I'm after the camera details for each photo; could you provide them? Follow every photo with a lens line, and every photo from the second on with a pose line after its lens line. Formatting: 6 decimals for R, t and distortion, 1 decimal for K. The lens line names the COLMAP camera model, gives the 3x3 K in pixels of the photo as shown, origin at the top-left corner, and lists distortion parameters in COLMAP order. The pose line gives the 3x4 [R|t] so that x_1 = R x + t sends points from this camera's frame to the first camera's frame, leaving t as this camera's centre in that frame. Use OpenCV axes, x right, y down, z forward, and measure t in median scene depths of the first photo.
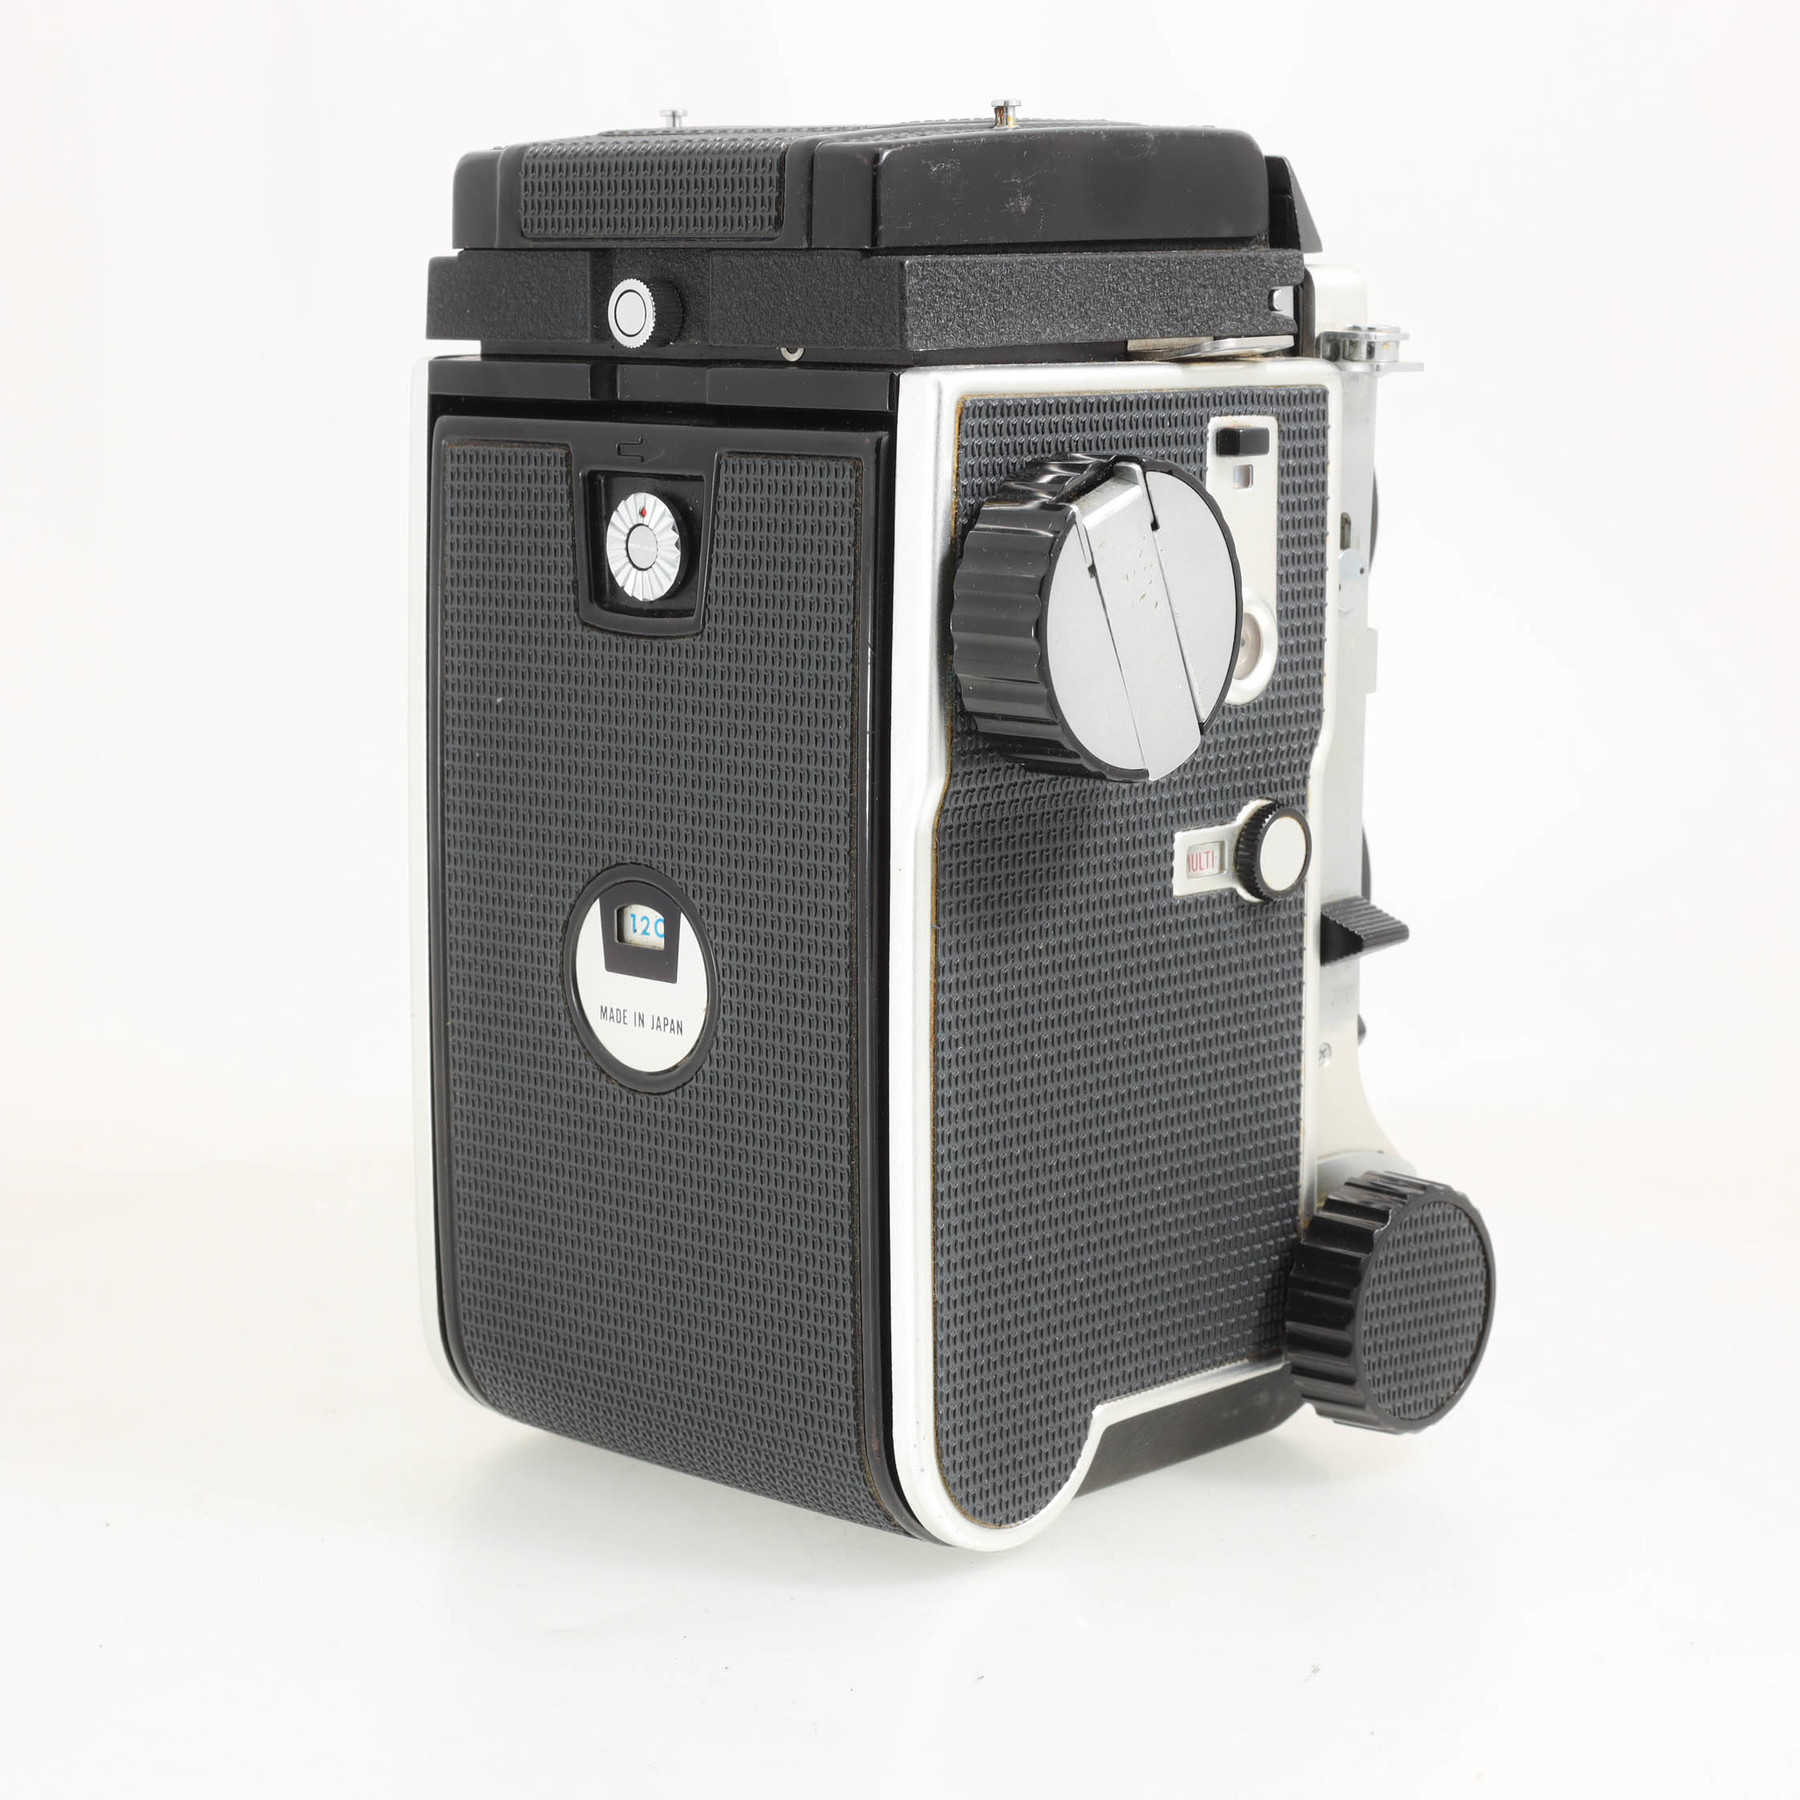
lens RADIAL K [[4087.9, 0, 900.0], [0, 4087.9, 900.0], [0, 0, 1]] dist [-0.047461, 0.165186]
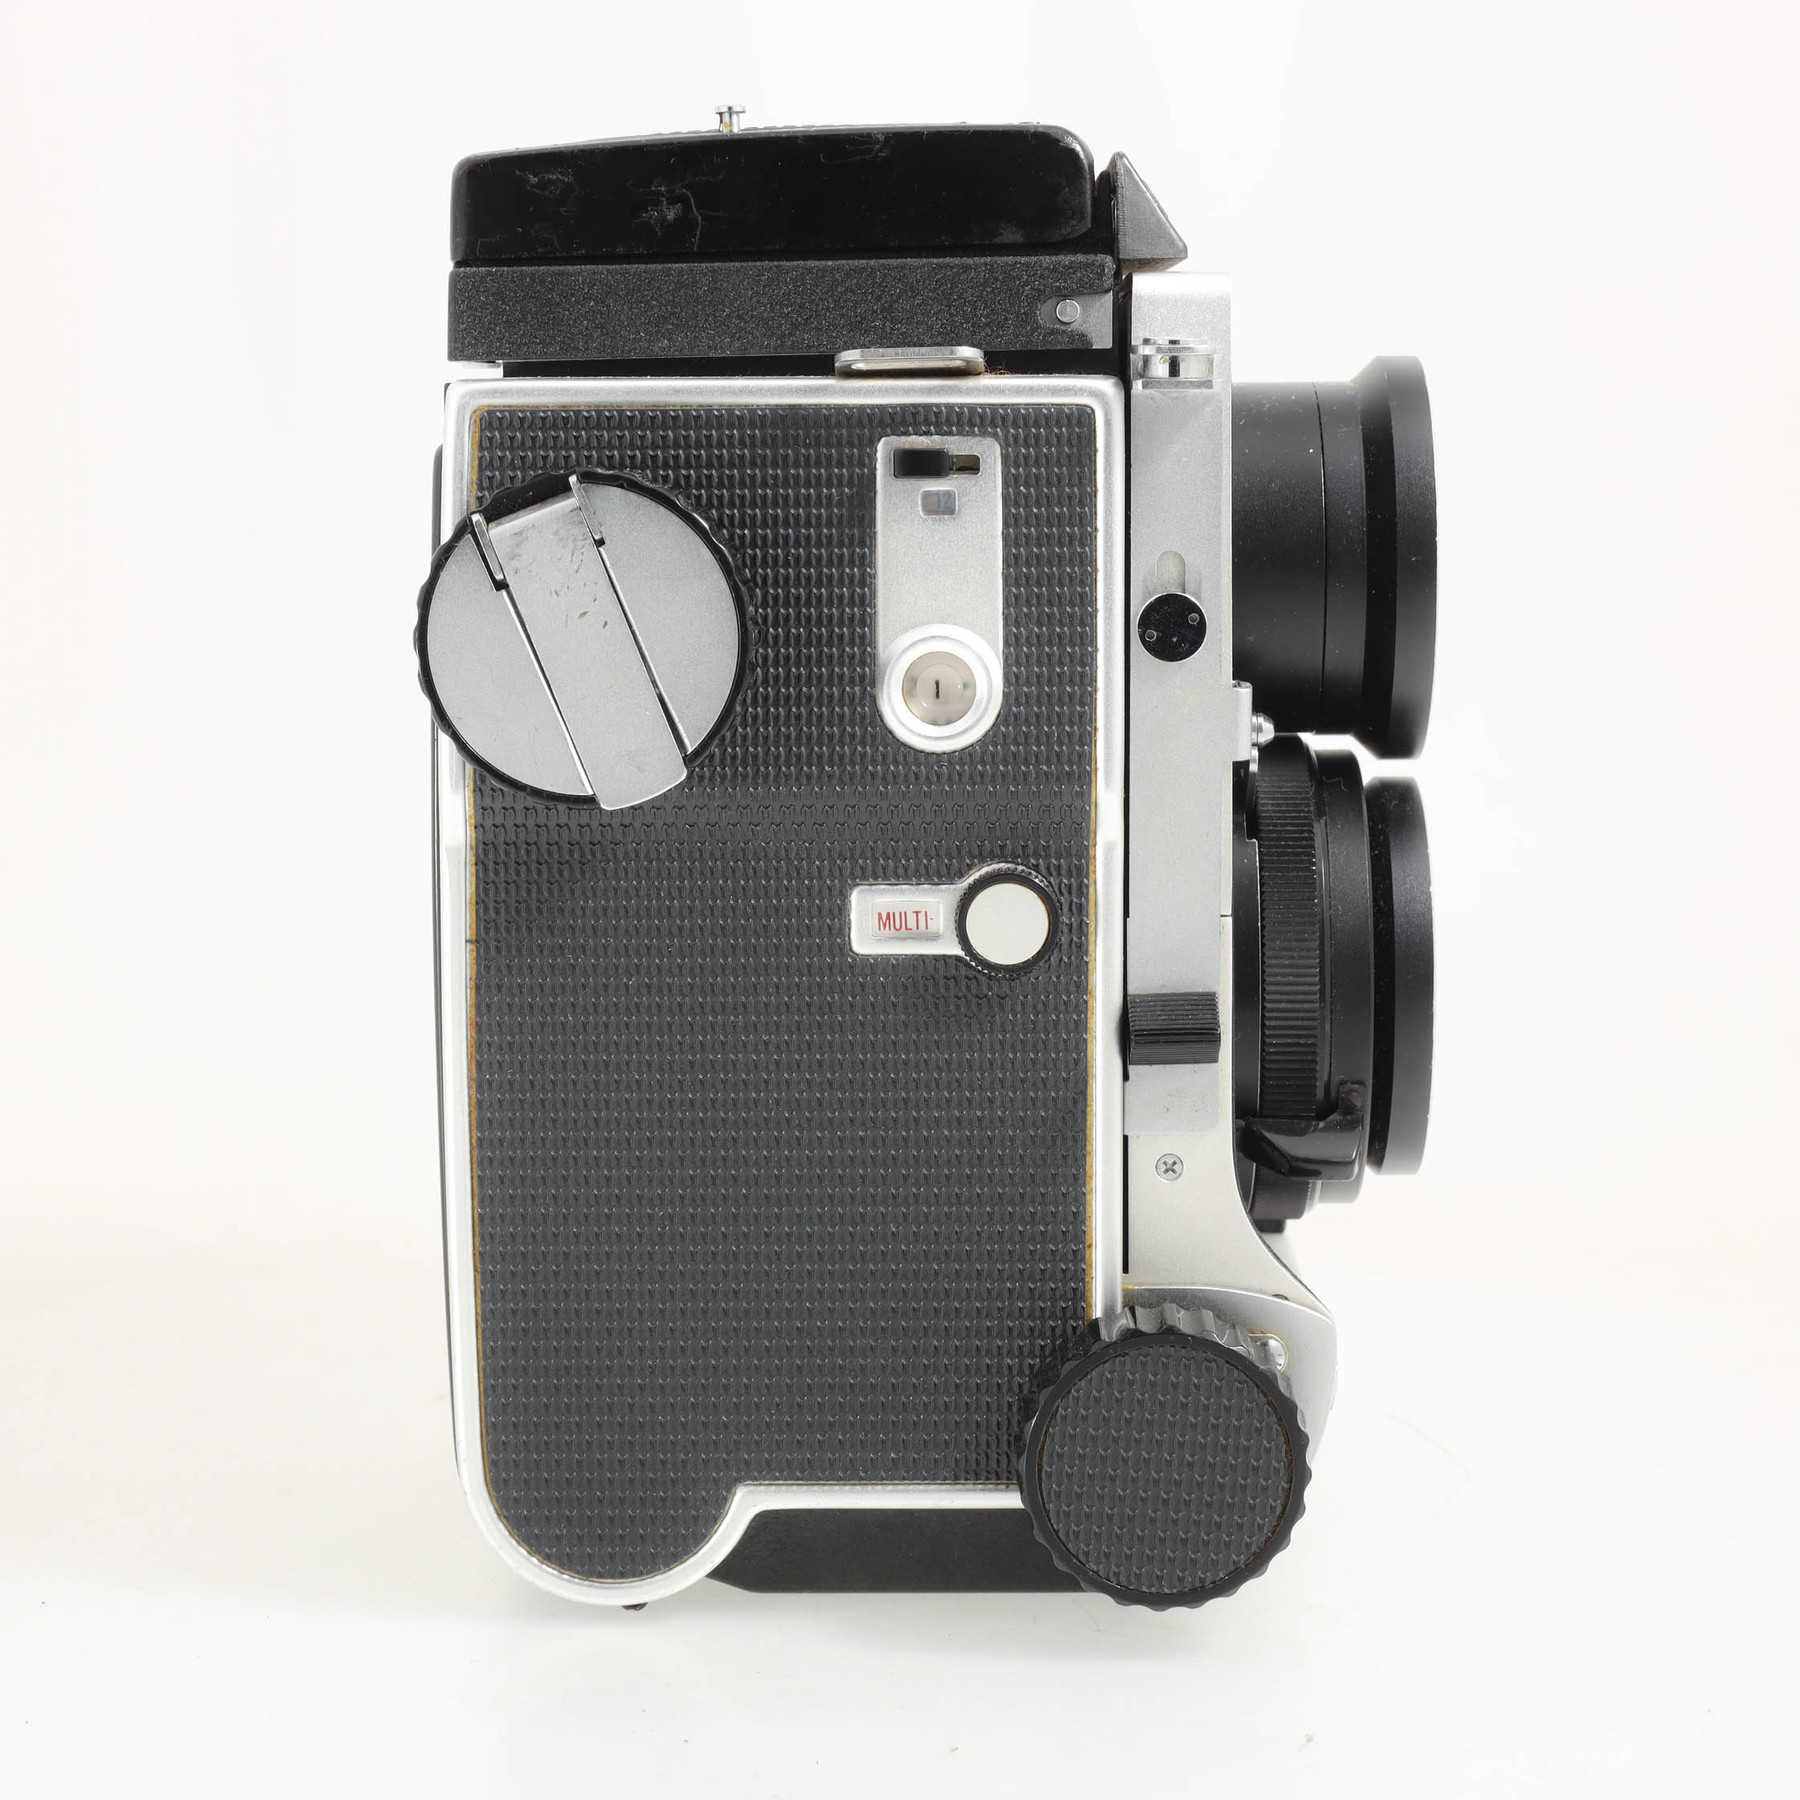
lens RADIAL K [[4087.9, 0, 900.0], [0, 4087.9, 900.0], [0, 0, 1]] dist [-0.047461, 0.165186]
pose [[0.677178, 0.089702, -0.730331, 0.745917], [-0.110517, 0.993682, 0.019574, -0.032549], [0.727472, 0.067458, 0.682813, 0.374422]]
